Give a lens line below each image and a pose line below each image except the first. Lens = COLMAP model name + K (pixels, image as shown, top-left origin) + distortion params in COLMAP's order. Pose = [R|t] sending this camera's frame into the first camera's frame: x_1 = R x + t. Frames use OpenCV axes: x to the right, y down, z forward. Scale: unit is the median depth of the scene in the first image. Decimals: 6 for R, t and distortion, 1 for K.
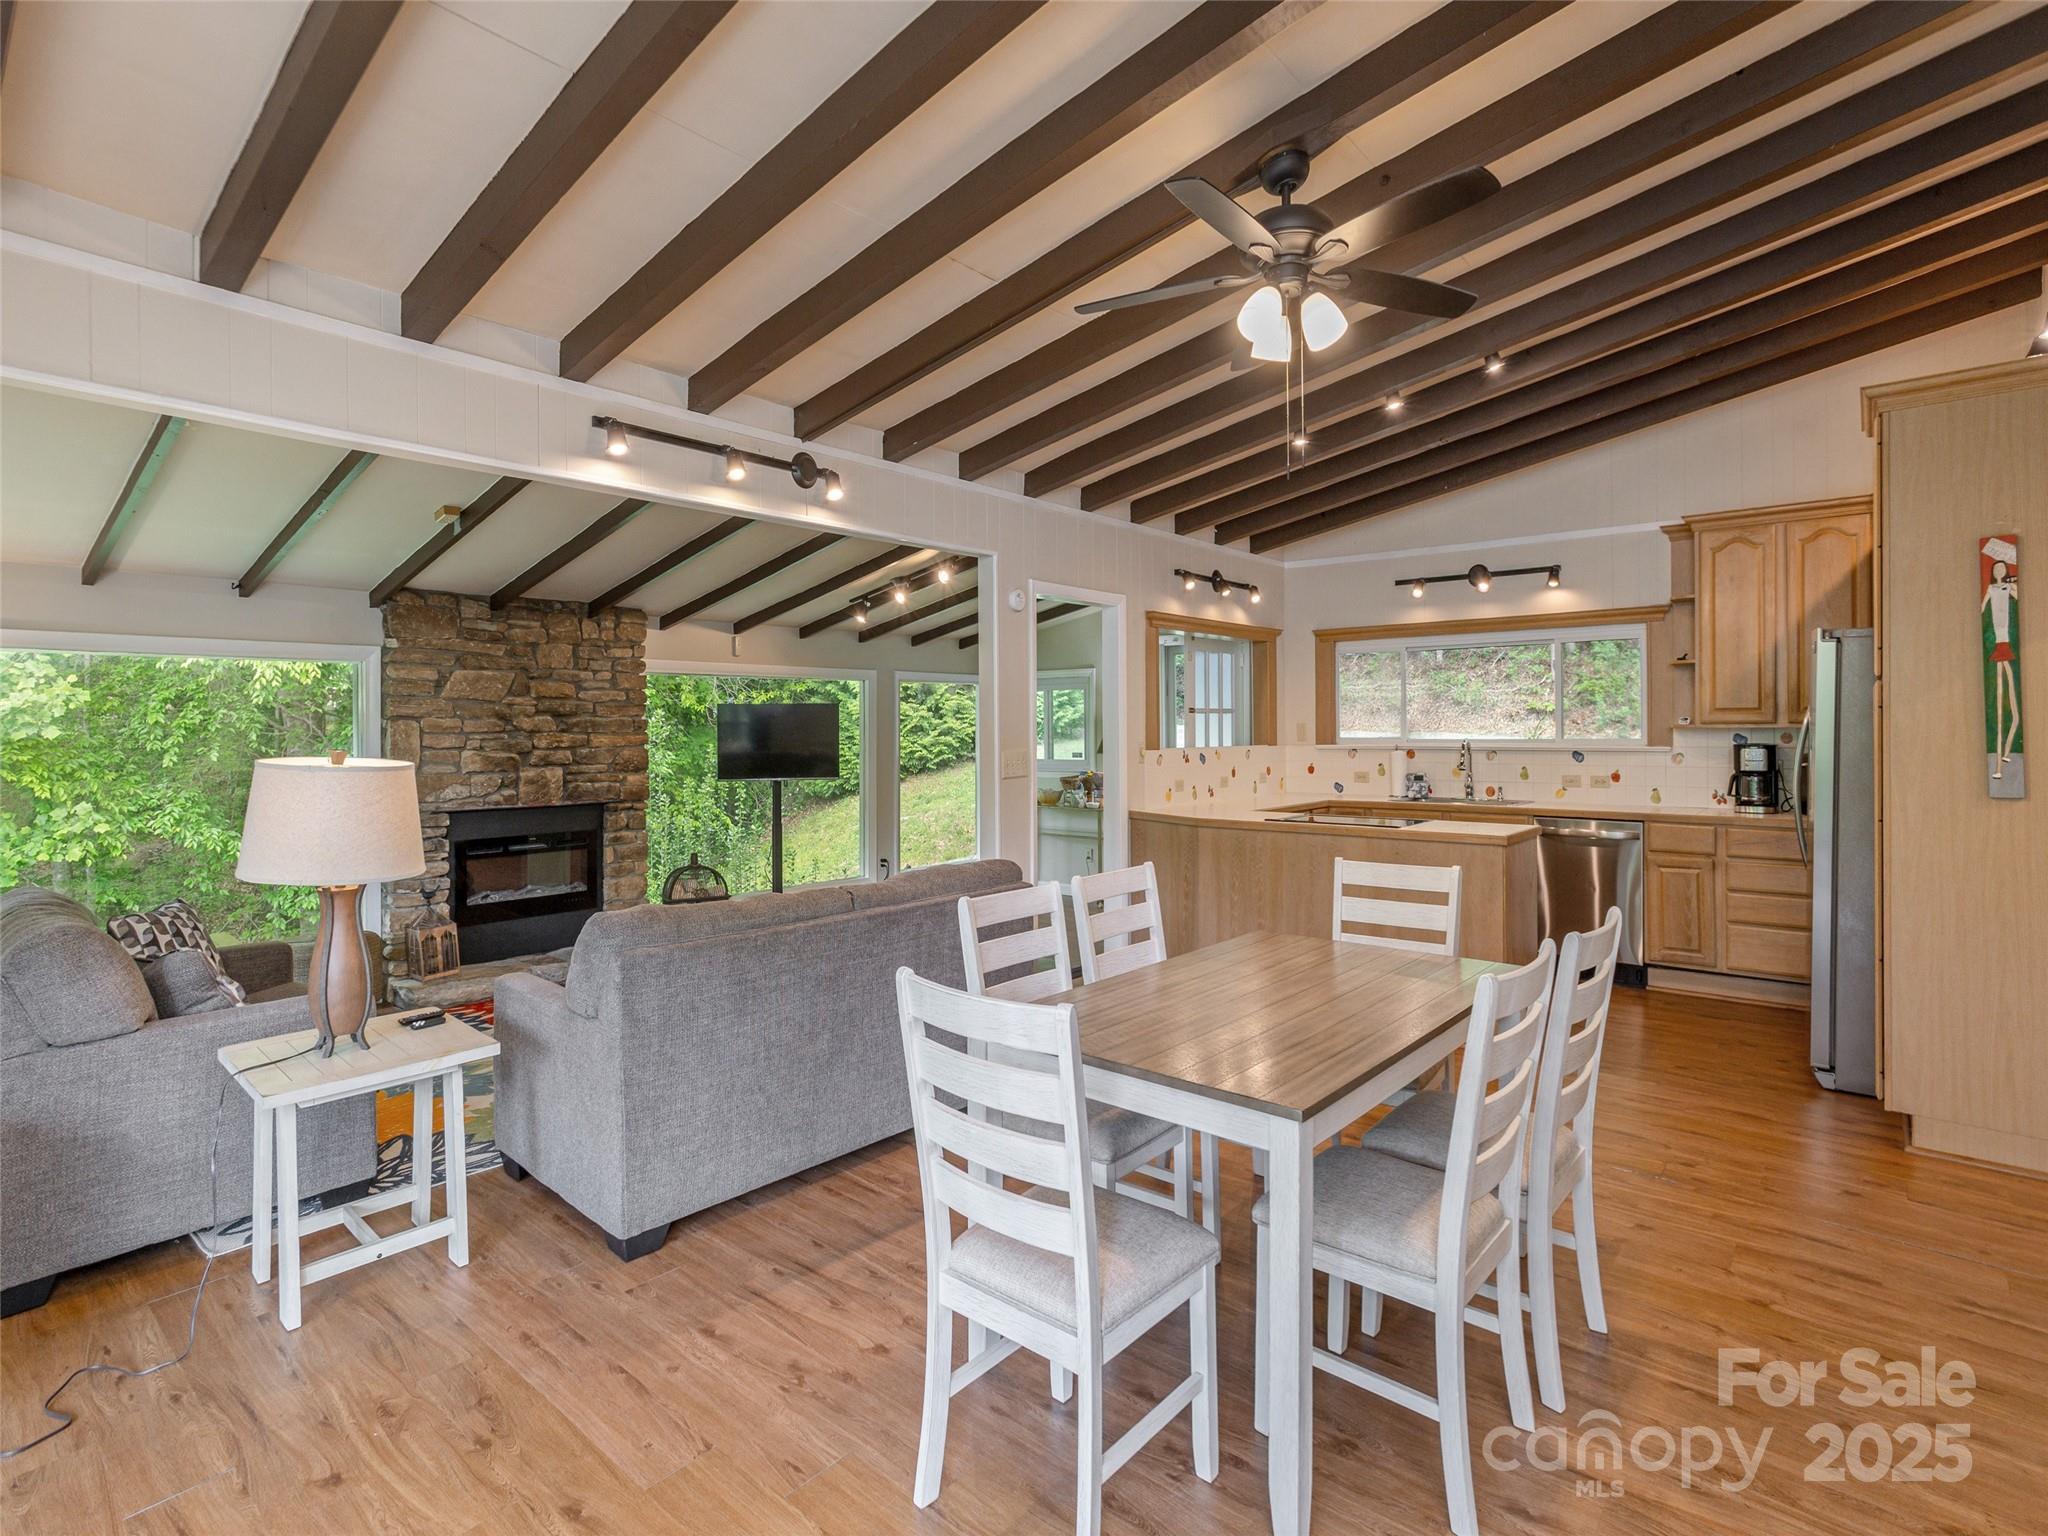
lens RADIAL K [[1060.5, 0, 983.1], [0, 1060.5, 730.3], [0, 0, 1]] dist [-0.023290, 0.014081]
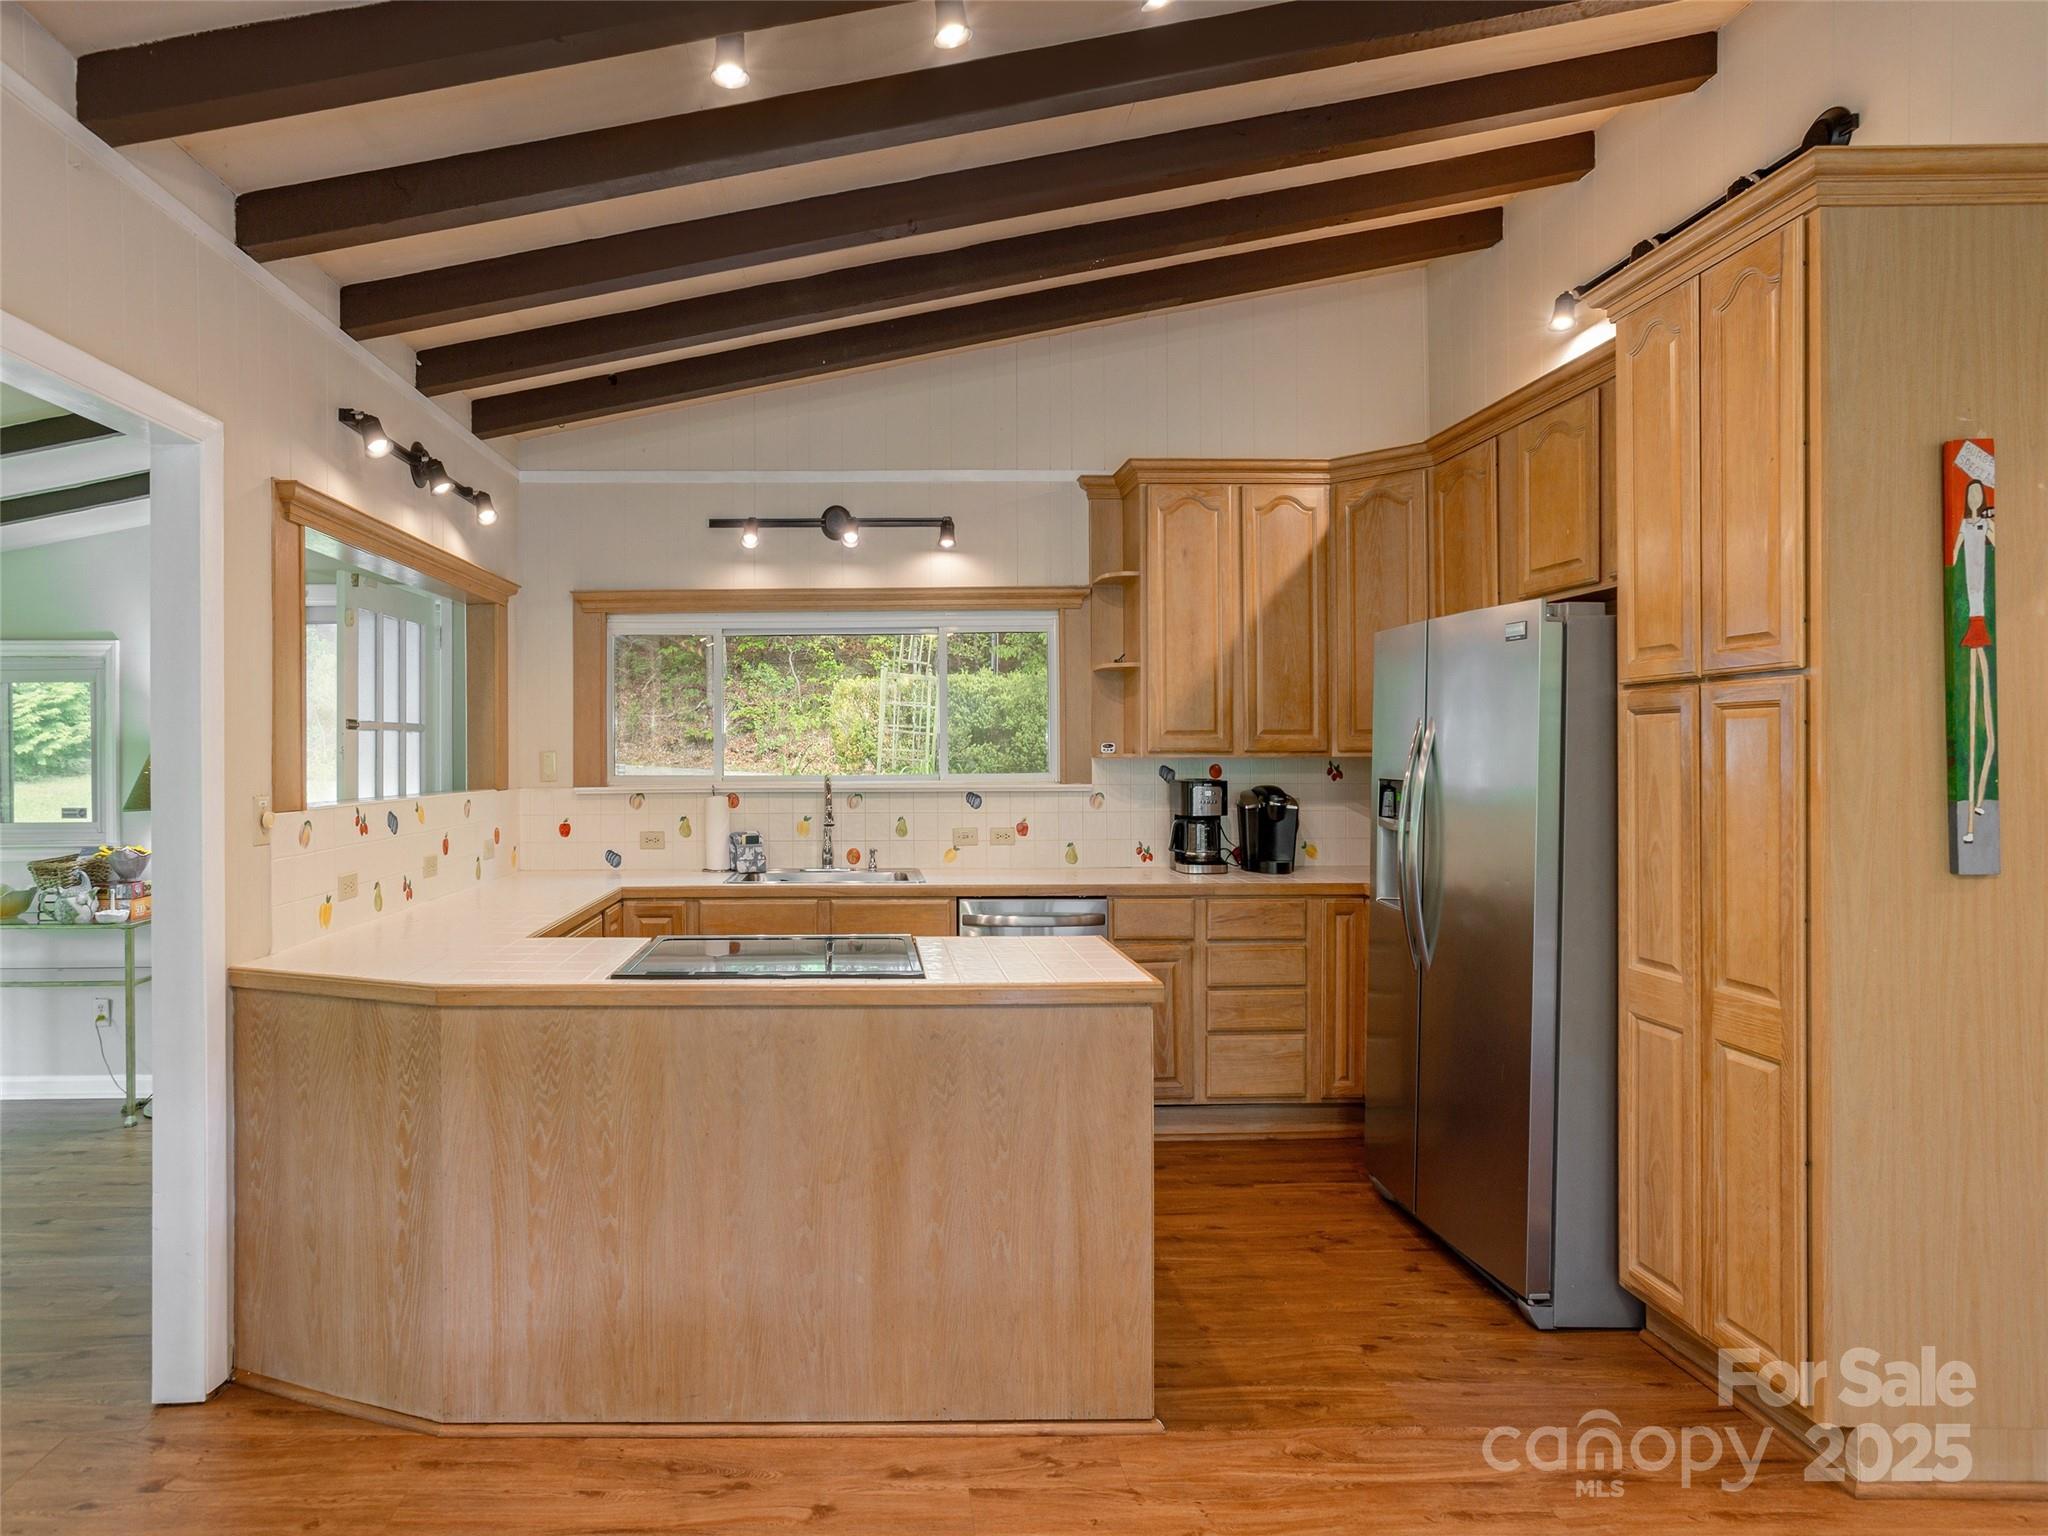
lens RADIAL K [[1060.5, 0, 858.3], [0, 1060.5, 756.1], [0, 0, 1]] dist [-0.023290, 0.014081]
pose [[0.748268, -0.000468, 0.663397, 0.051559], [0.002786, 0.999993, -0.002437, -0.002209], [-0.663391, 0.003672, 0.748264, 0.539008]]
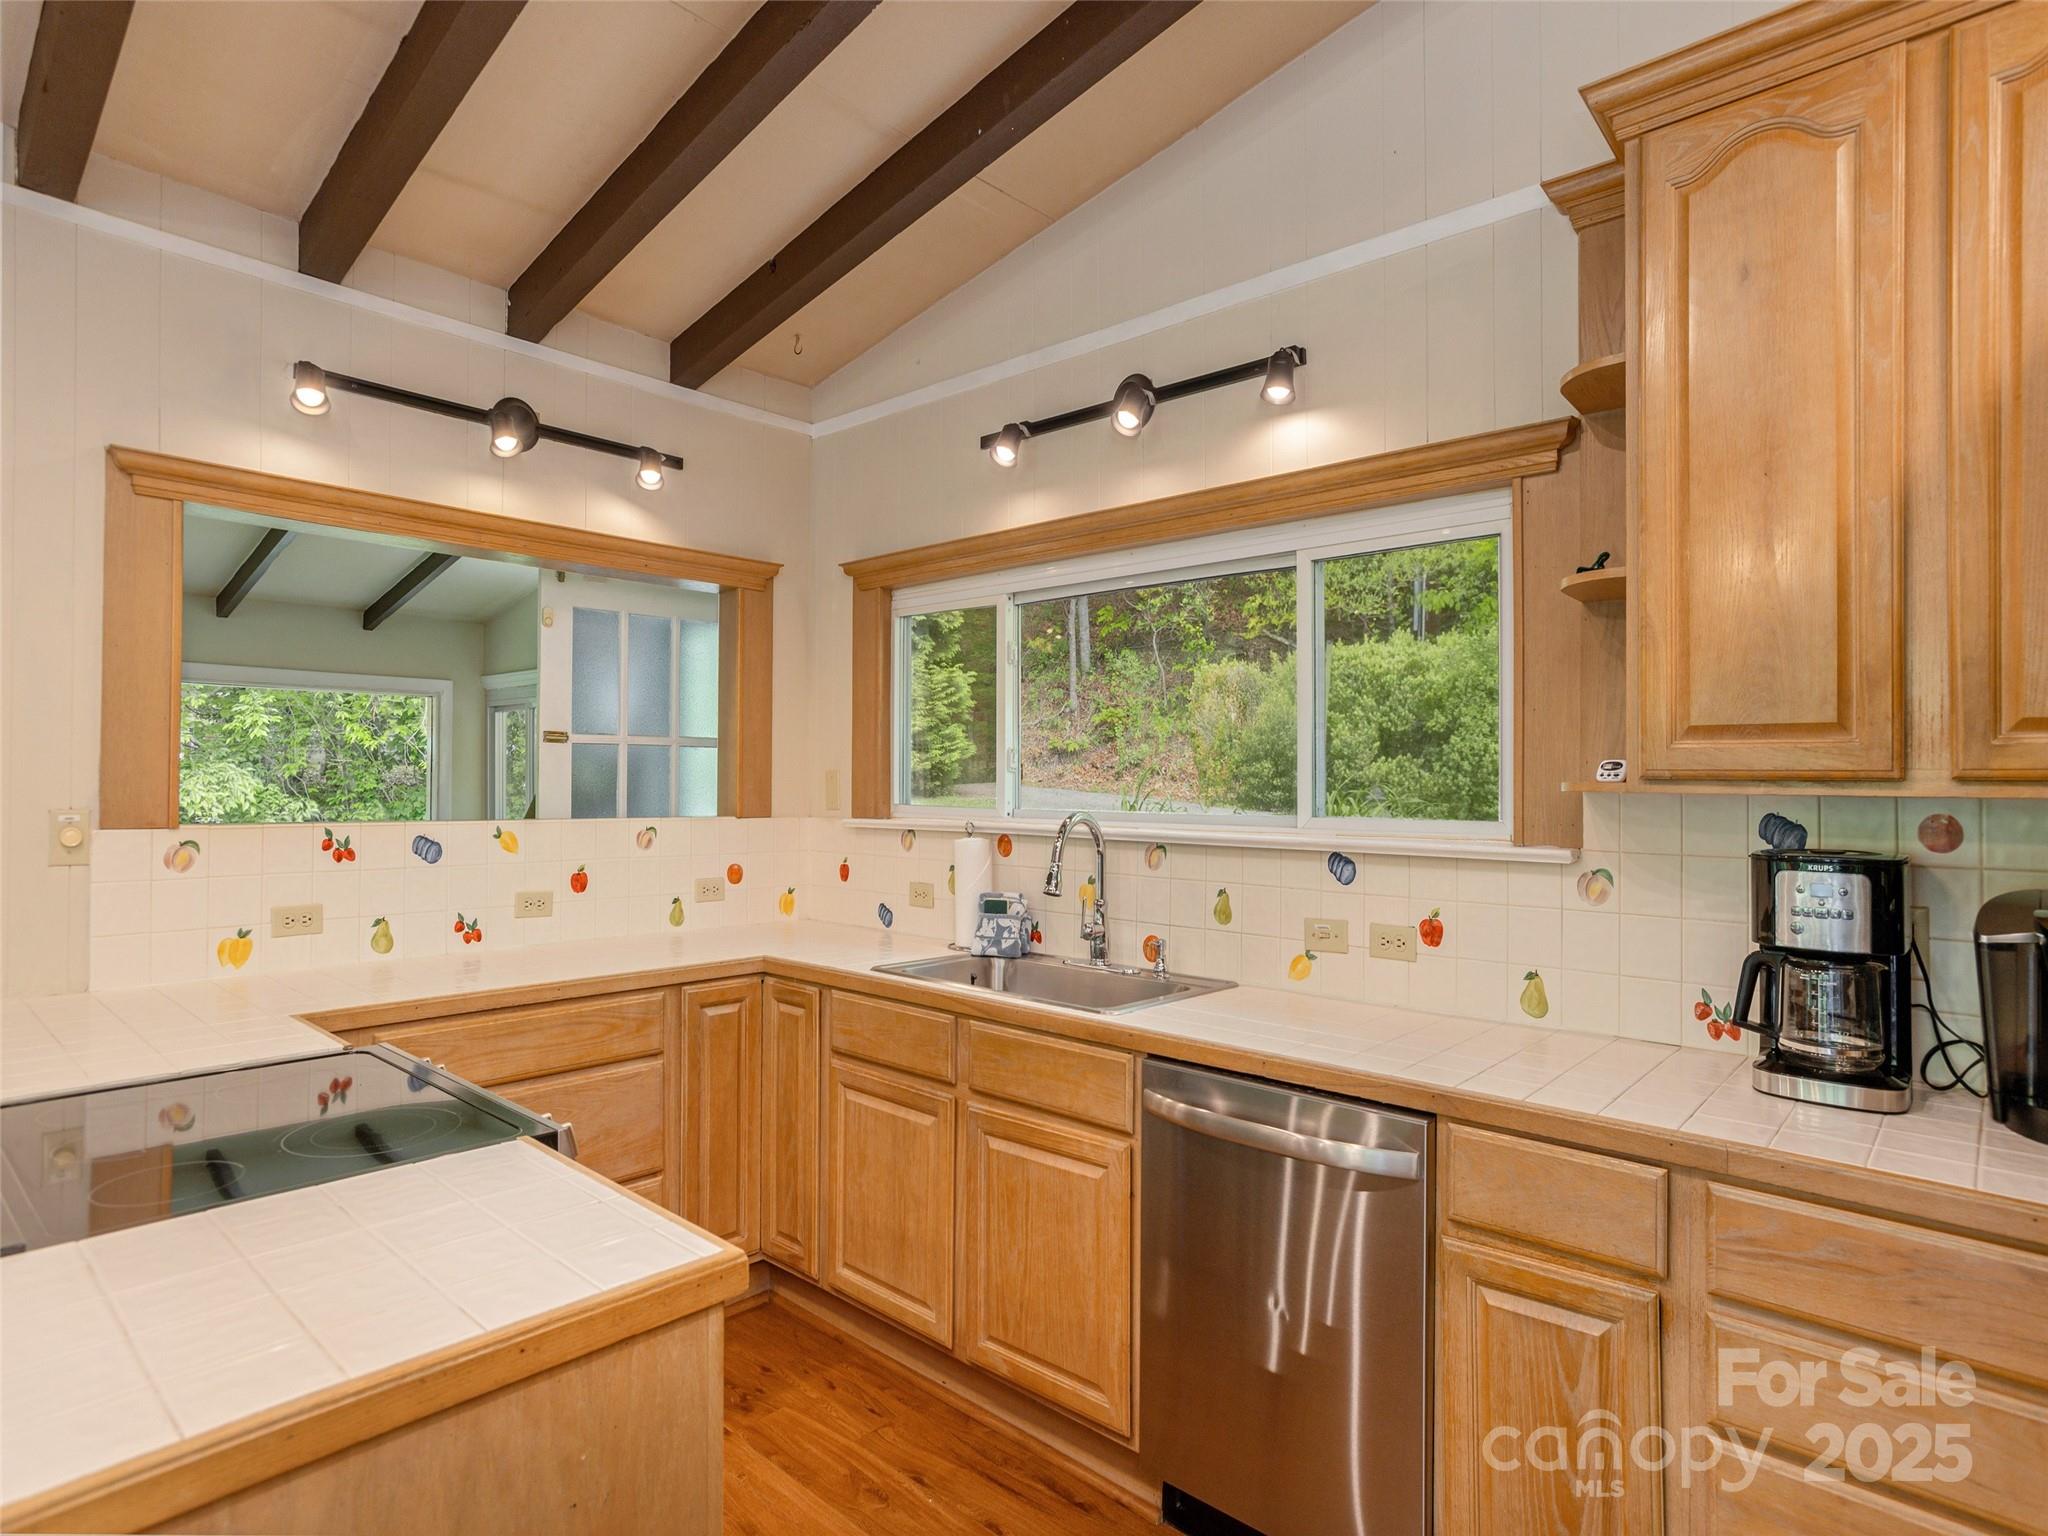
lens RADIAL K [[1101.2, 0, 1027.4], [0, 1101.2, 764.2], [0, 0, 1]] dist [-0.002651, 0.002237]
pose [[0.999601, 0.014813, -0.024030, 0.470315], [-0.015273, 0.999702, -0.019065, -0.001969], [0.023740, 0.019425, 0.999529, 0.625089]]
